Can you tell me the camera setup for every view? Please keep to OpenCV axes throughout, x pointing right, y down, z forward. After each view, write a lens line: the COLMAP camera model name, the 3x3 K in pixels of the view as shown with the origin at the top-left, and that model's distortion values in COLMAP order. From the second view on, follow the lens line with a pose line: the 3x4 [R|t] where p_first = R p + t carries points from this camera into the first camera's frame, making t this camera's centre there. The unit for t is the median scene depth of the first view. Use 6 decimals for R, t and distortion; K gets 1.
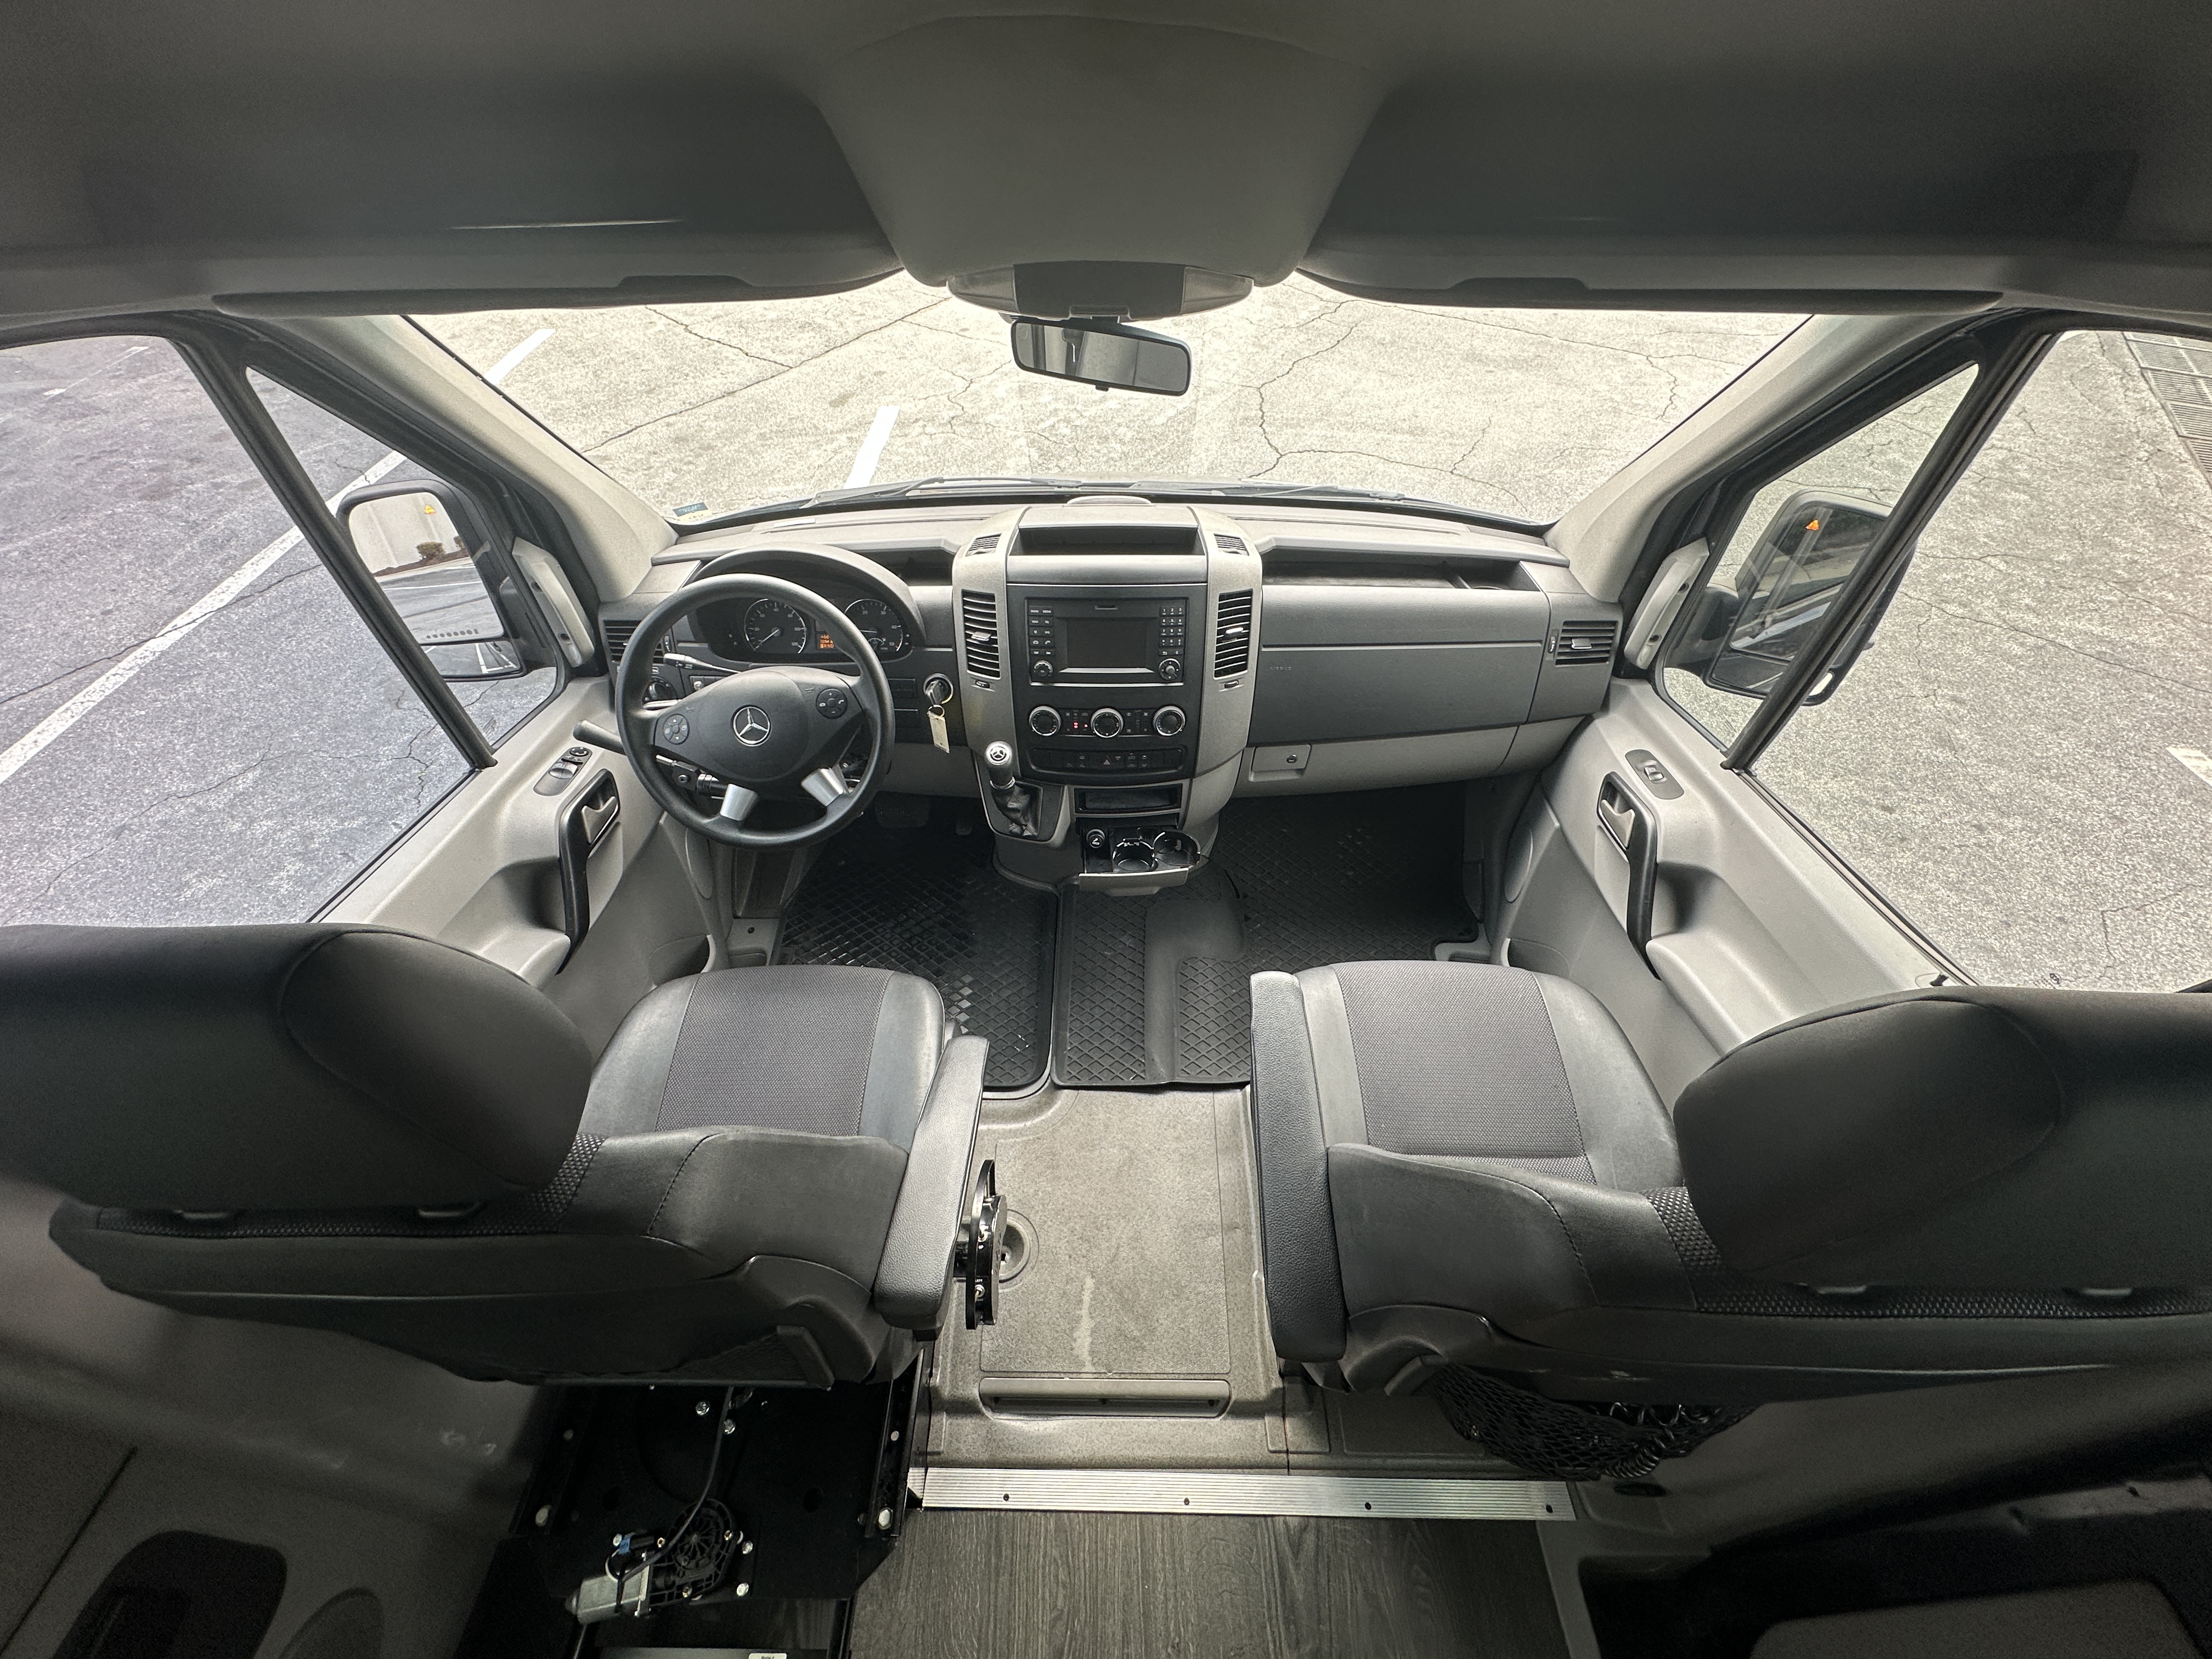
lens RADIAL K [[882.4, 0, 1110.1], [0, 882.4, 843.5], [0, 0, 1]] dist [-0.003501, 0.000835]
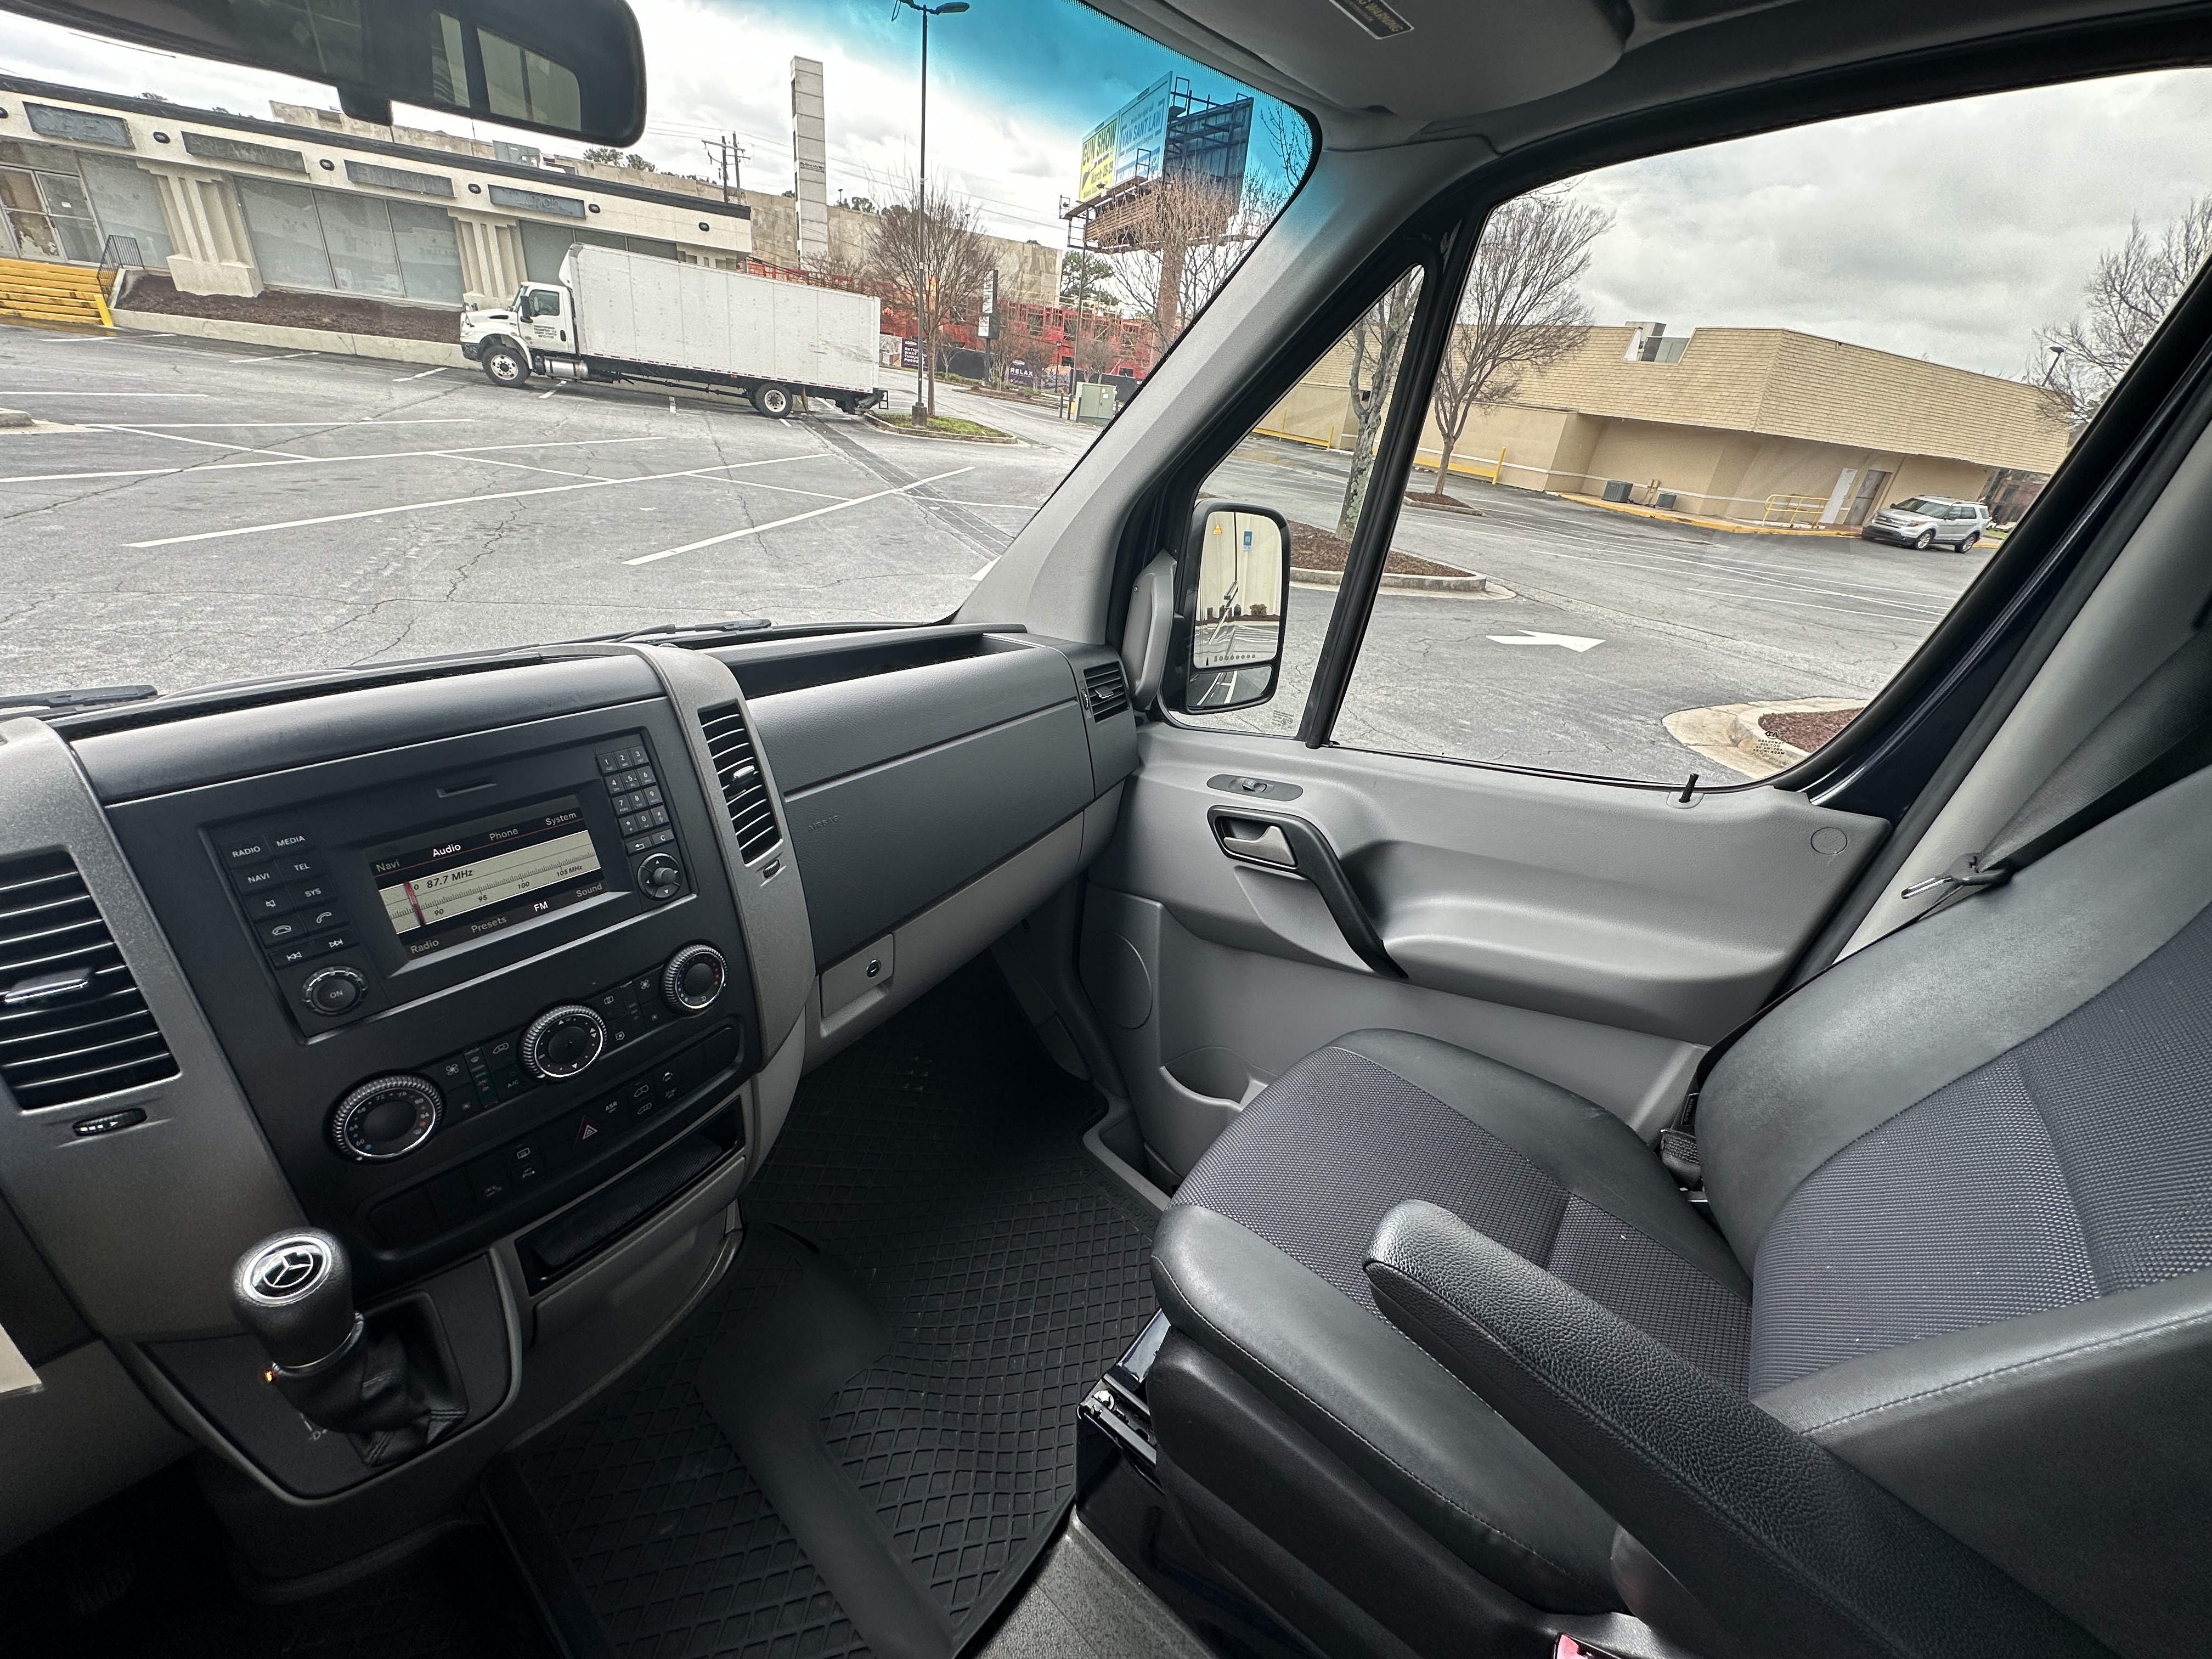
lens RADIAL K [[882.4, 0, 1104.9], [0, 882.4, 844.3], [0, 0, 1]] dist [-0.003501, 0.000835]
pose [[0.575883, -0.305957, 0.758122, -0.151434], [0.521689, 0.851510, -0.052638, -0.058922], [-0.629443, 0.425818, 0.649985, 0.519203]]
